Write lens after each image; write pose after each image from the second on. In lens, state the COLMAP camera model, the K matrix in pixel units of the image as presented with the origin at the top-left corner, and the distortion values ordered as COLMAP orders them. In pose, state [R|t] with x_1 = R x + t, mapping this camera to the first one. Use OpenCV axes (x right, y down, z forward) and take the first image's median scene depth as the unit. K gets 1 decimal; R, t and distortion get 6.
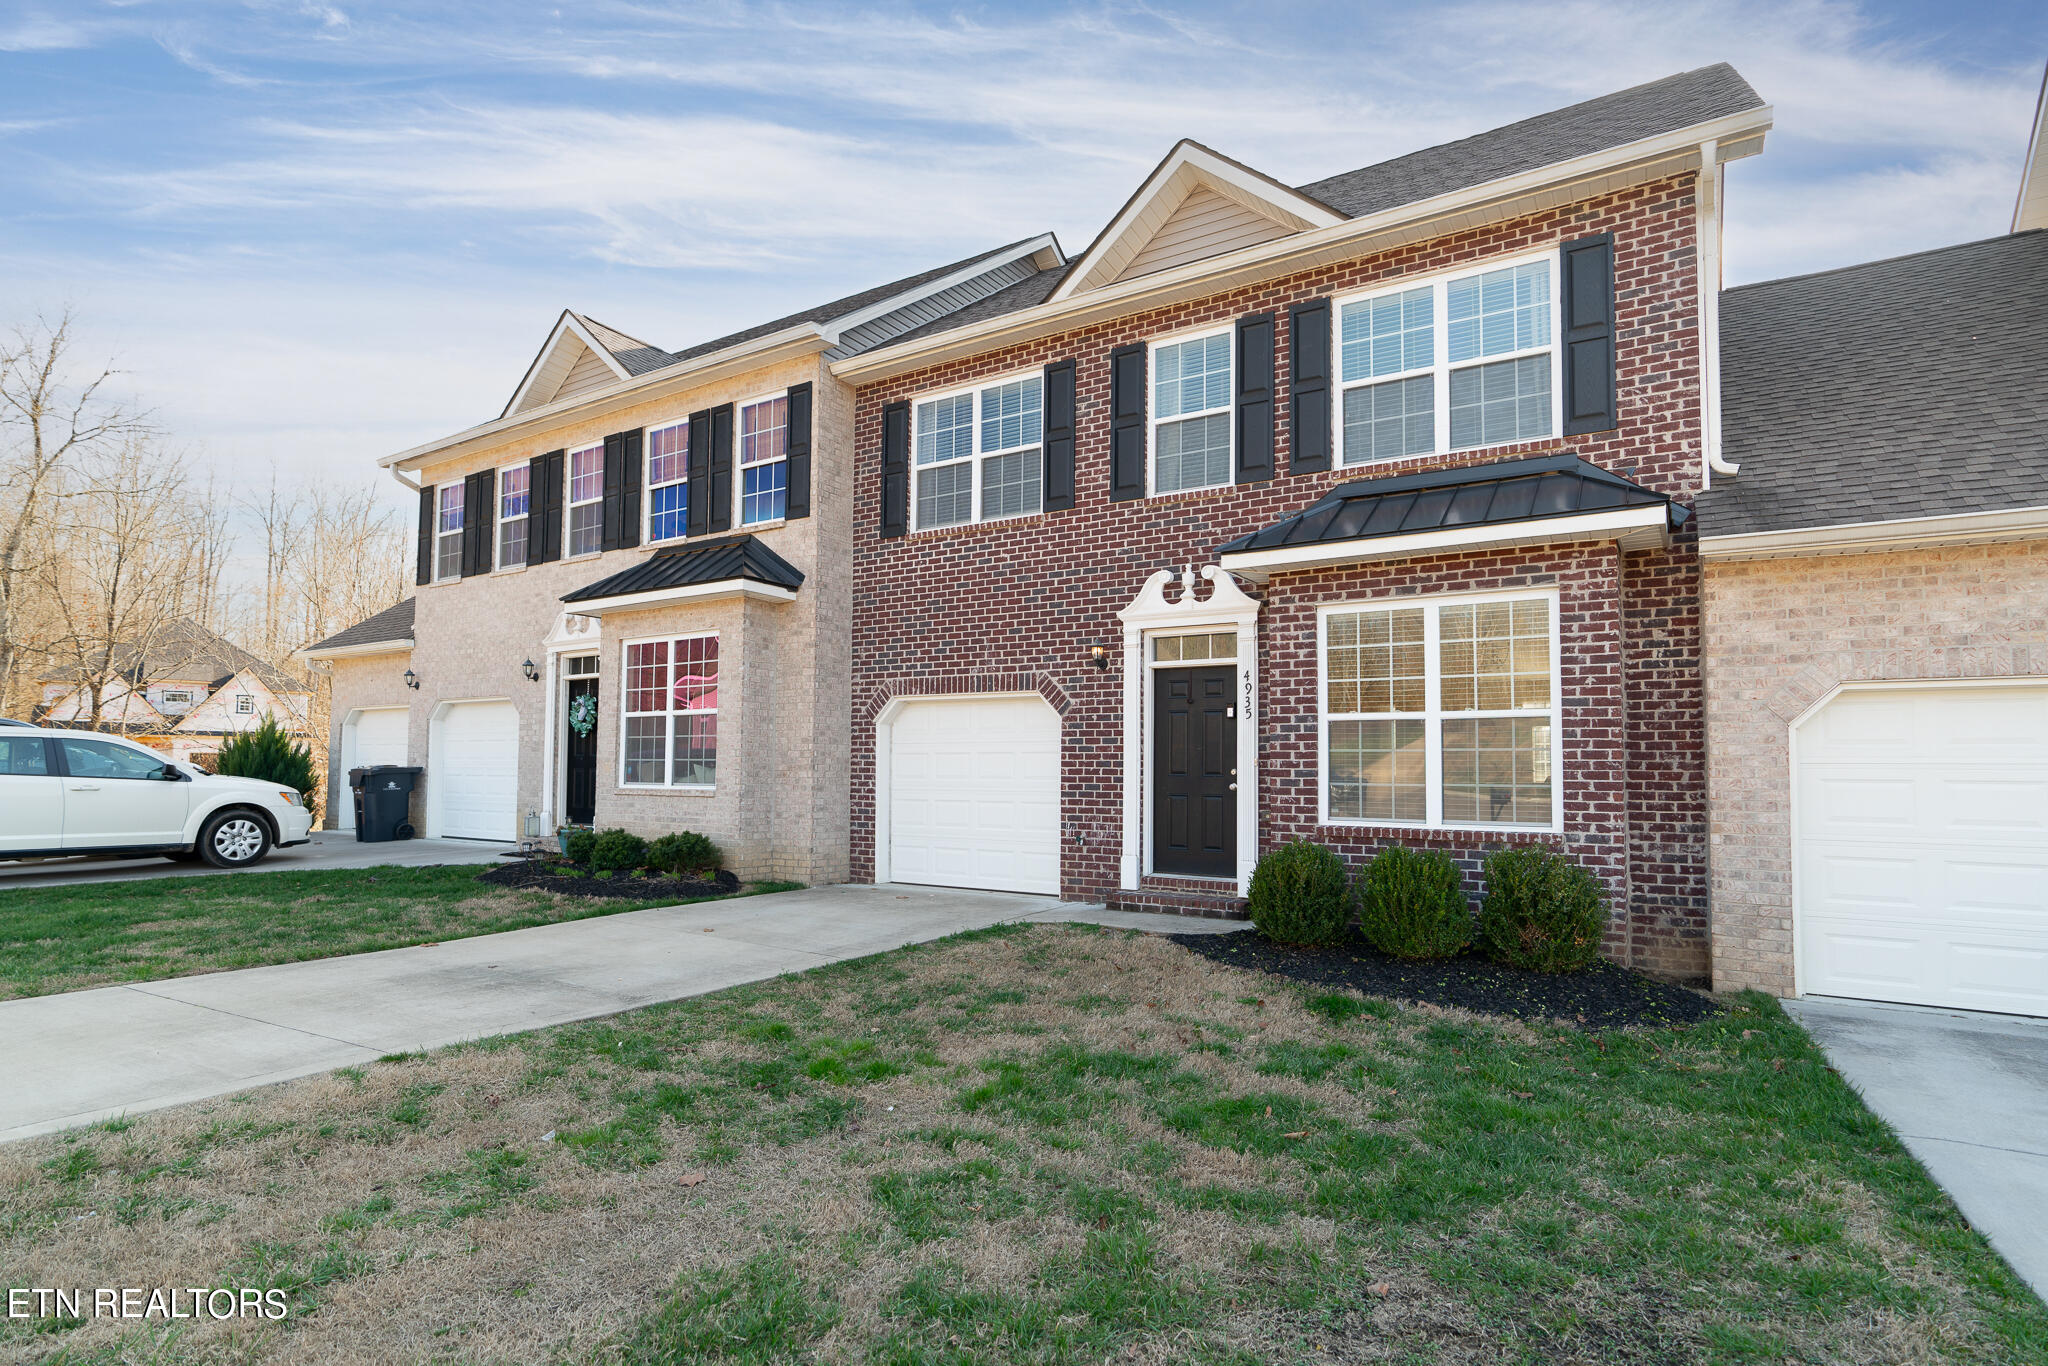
lens RADIAL K [[1029.5, 0, 1002.9], [0, 1029.5, 719.1], [0, 0, 1]] dist [-0.004786, 0.001871]
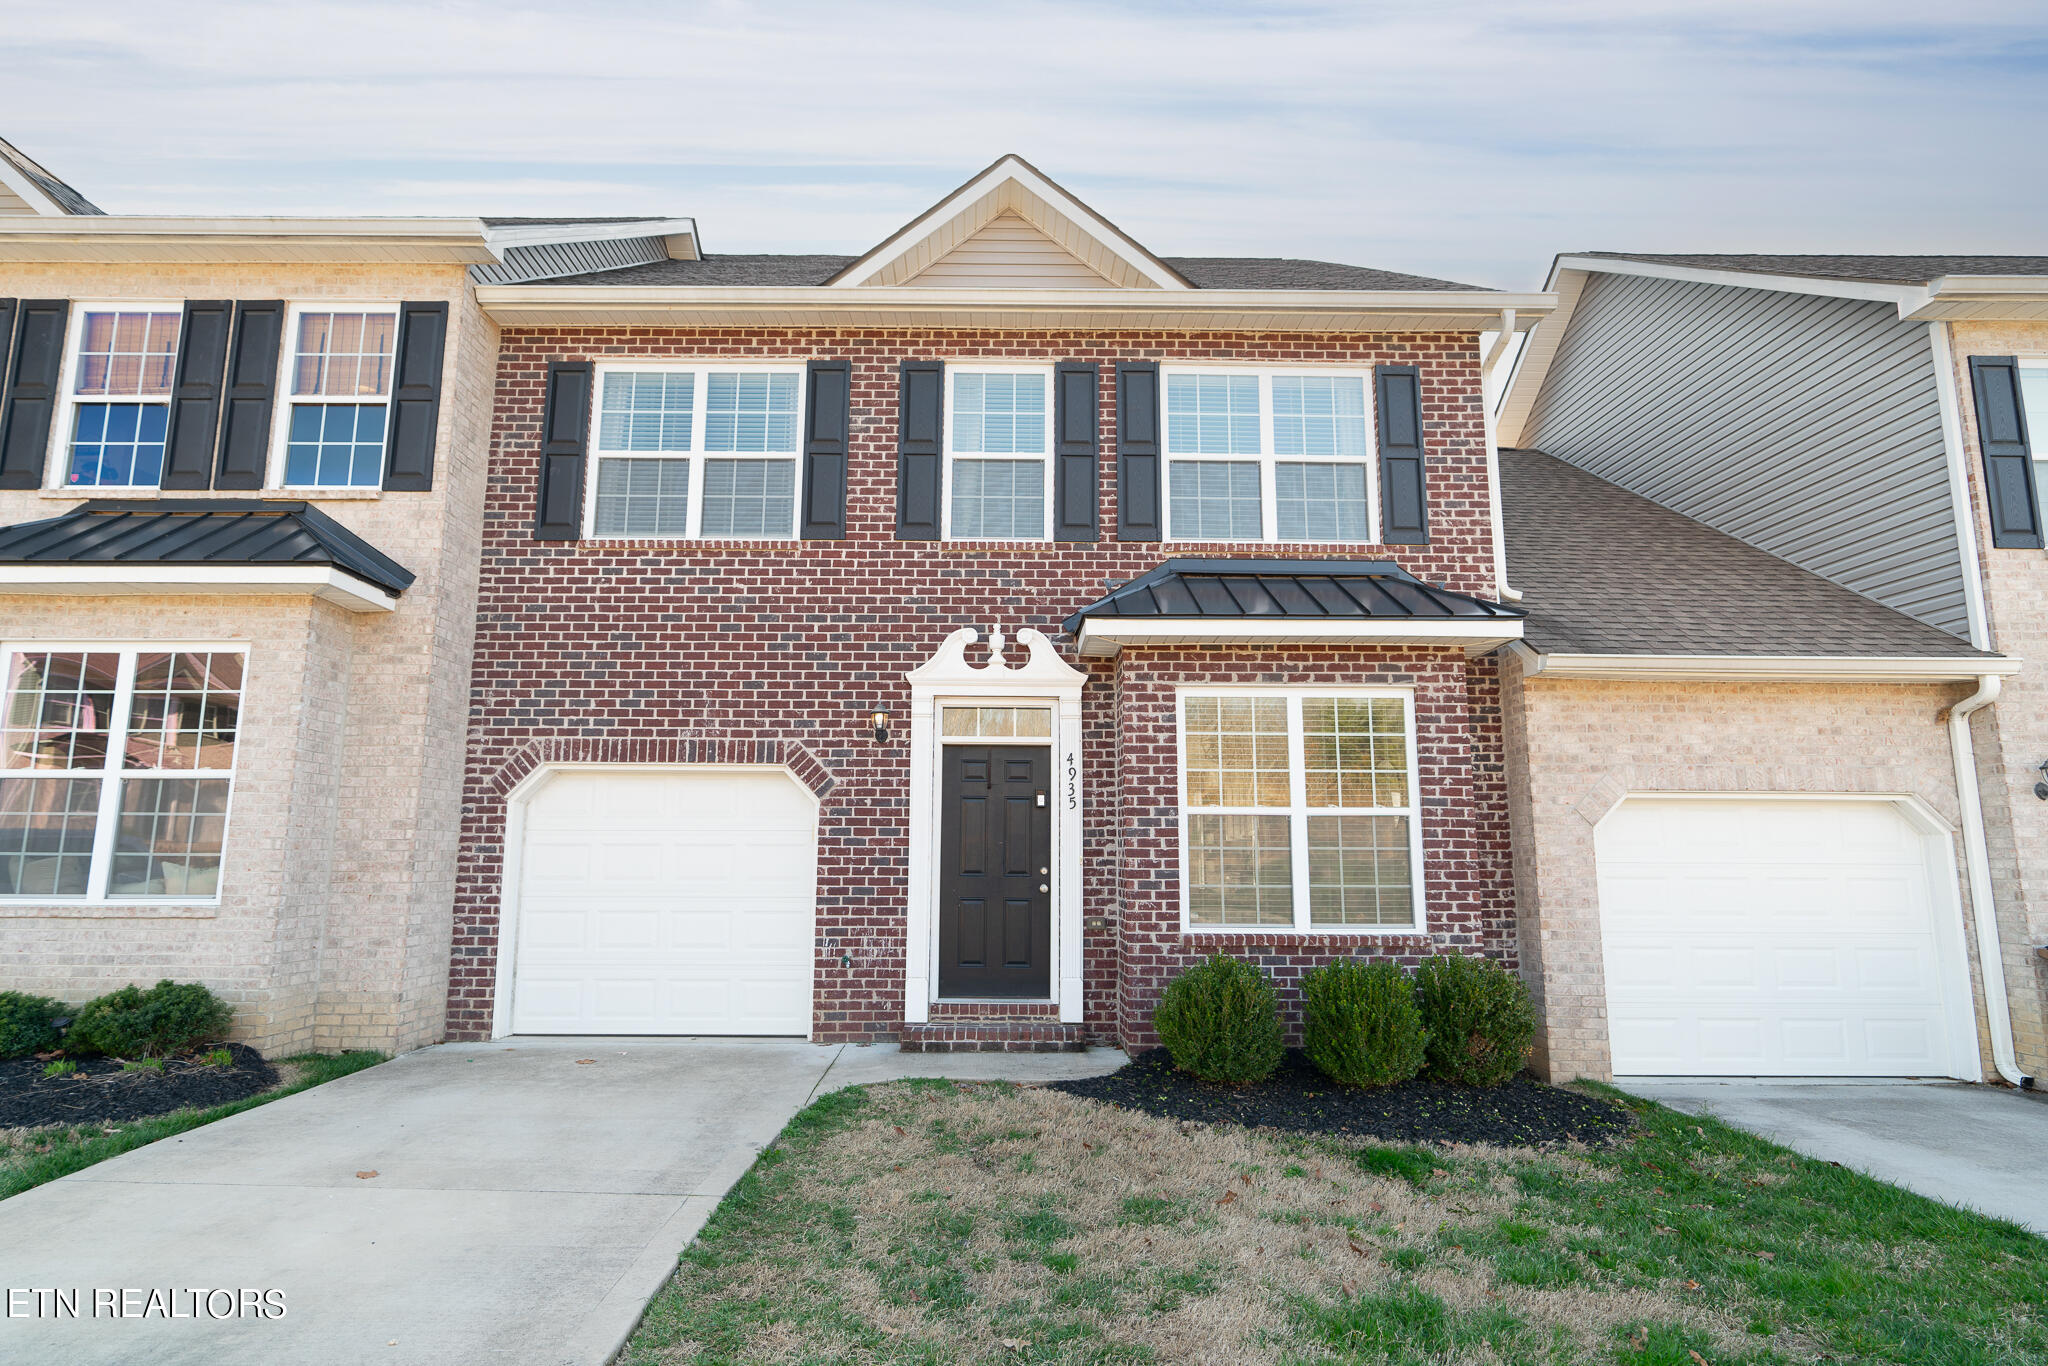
lens RADIAL K [[1048.4, 0, 994.2], [0, 1048.4, 689.6], [0, 0, 1]] dist [-0.009162, 0.004874]
pose [[0.839227, 0.080886, 0.537733, -0.313618], [-0.026156, 0.993735, -0.108658, -0.002749], [-0.543153, 0.077124, 0.836084, 0.309664]]
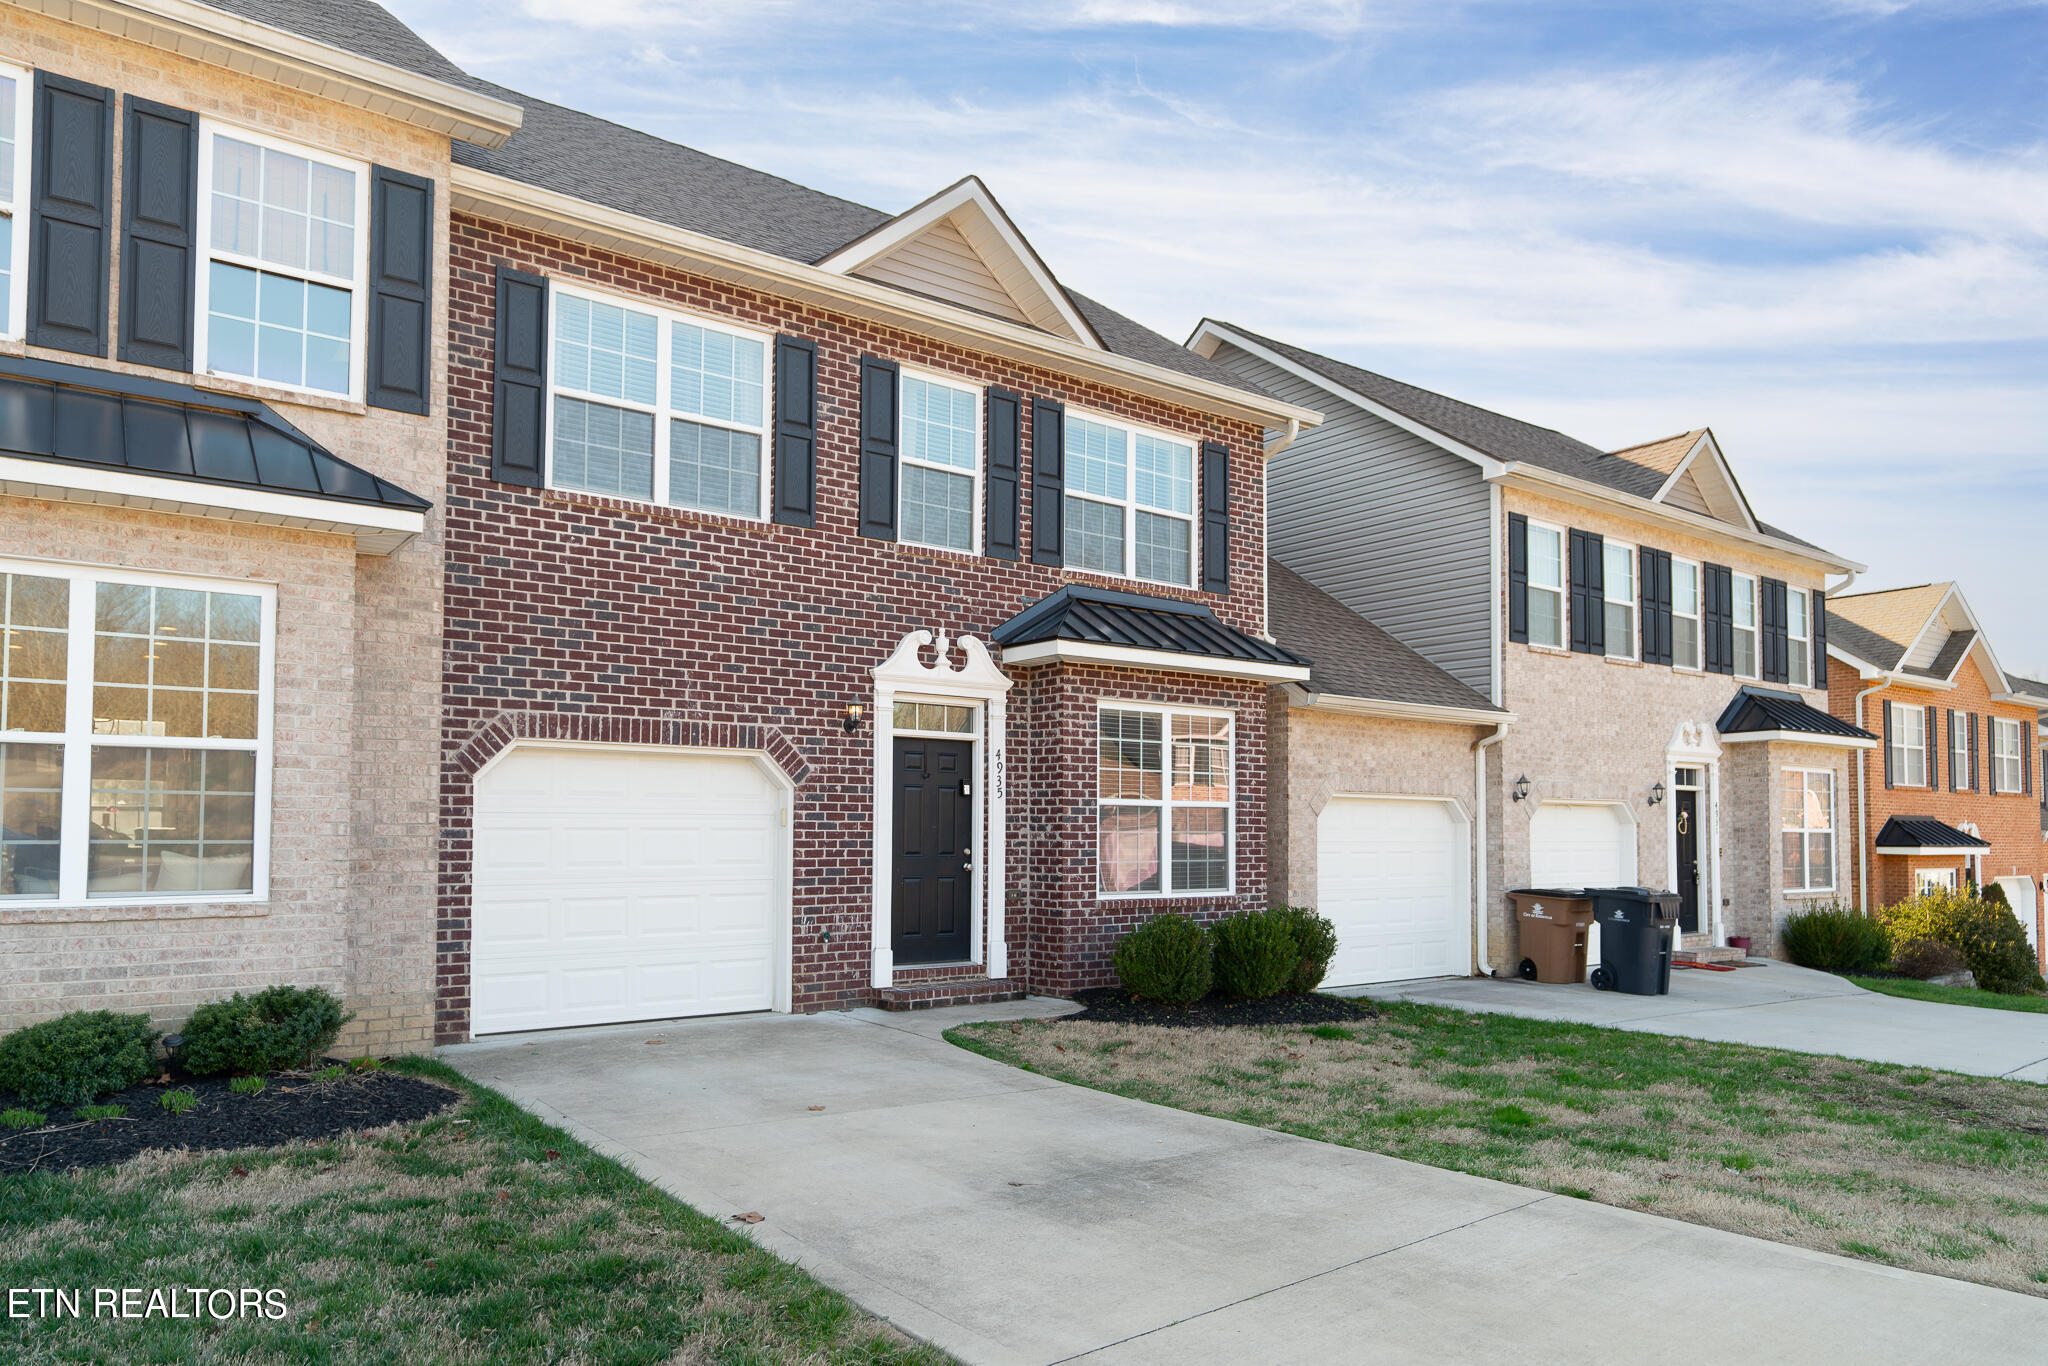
lens RADIAL K [[1322.2, 0, 1006.6], [0, 1322.2, 785.1], [0, 0, 1]] dist [-0.001398, 0.002094]
pose [[0.357774, 0.029060, 0.933356, -1.001840], [-0.047580, 0.998785, -0.012859, 0.003419], [-0.932595, -0.039809, 0.358722, 0.566778]]
